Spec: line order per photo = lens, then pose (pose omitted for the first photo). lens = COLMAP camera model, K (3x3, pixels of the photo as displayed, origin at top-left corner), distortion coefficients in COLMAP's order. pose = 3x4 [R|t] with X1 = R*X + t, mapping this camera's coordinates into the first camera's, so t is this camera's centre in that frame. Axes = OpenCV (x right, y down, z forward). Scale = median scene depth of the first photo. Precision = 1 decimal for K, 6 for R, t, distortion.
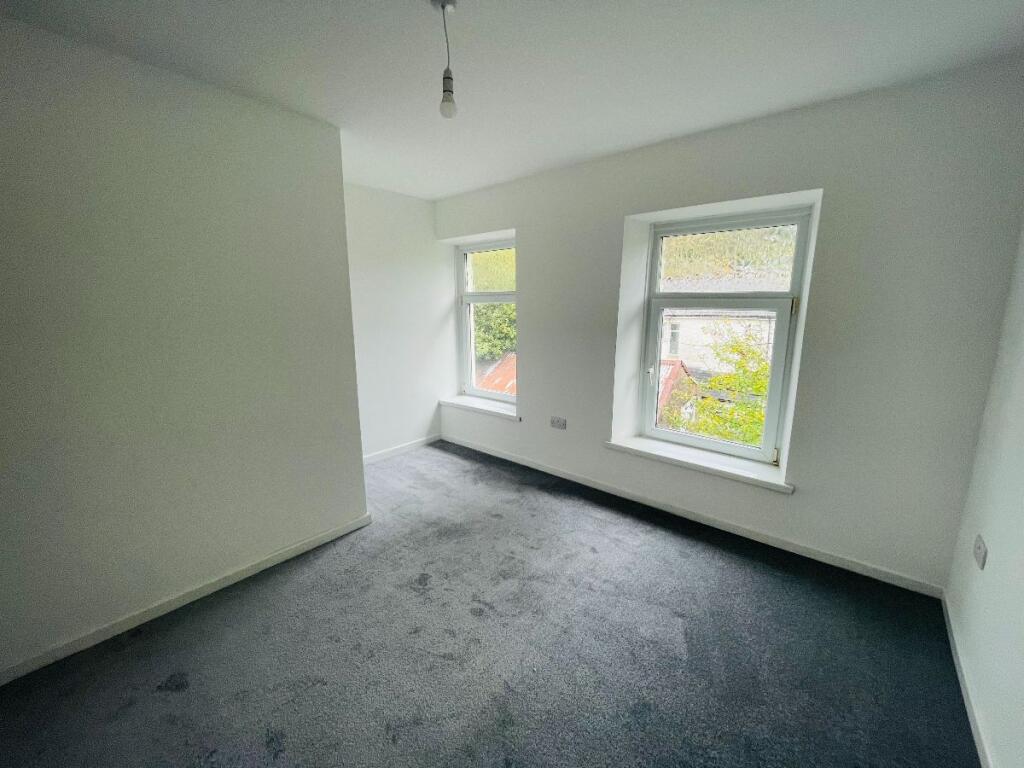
lens RADIAL K [[414.0, 0, 509.8], [0, 414.0, 377.9], [0, 0, 1]] dist [-0.000298, -0.000380]
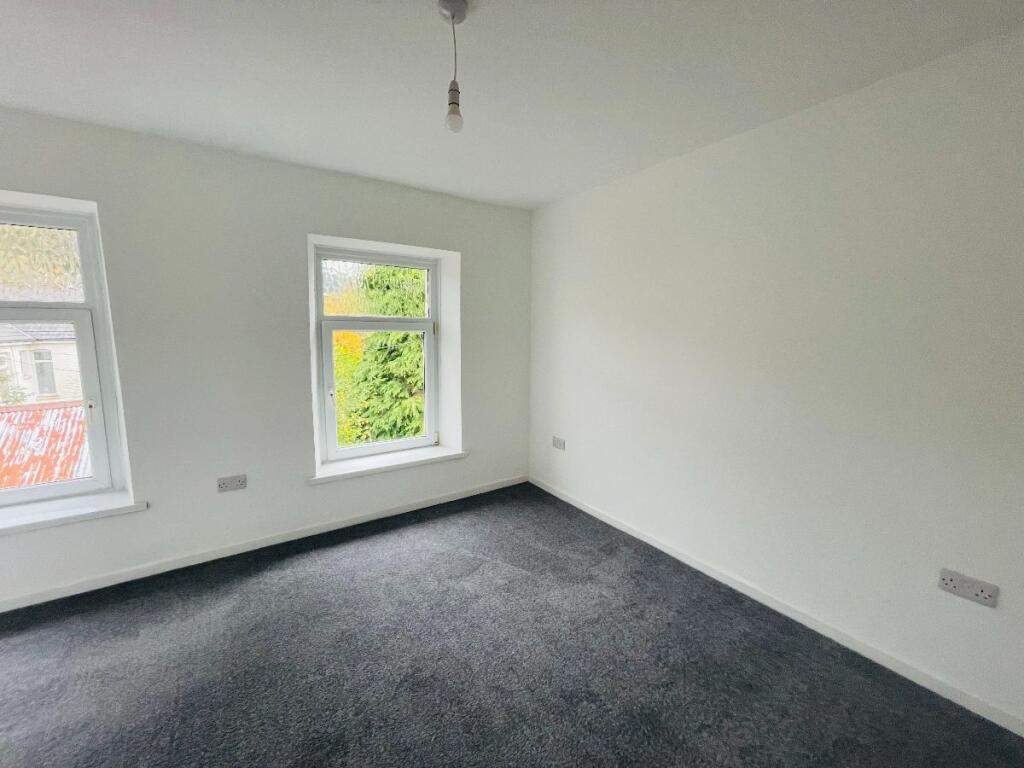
lens RADIAL K [[414.0, 0, 509.8], [0, 414.0, 377.9], [0, 0, 1]] dist [-0.000298, -0.000380]
pose [[0.269041, -0.119840, 0.955644, -0.491467], [0.162345, 0.983674, 0.077650, -0.061988], [-0.949348, 0.134253, 0.284104, 0.315992]]
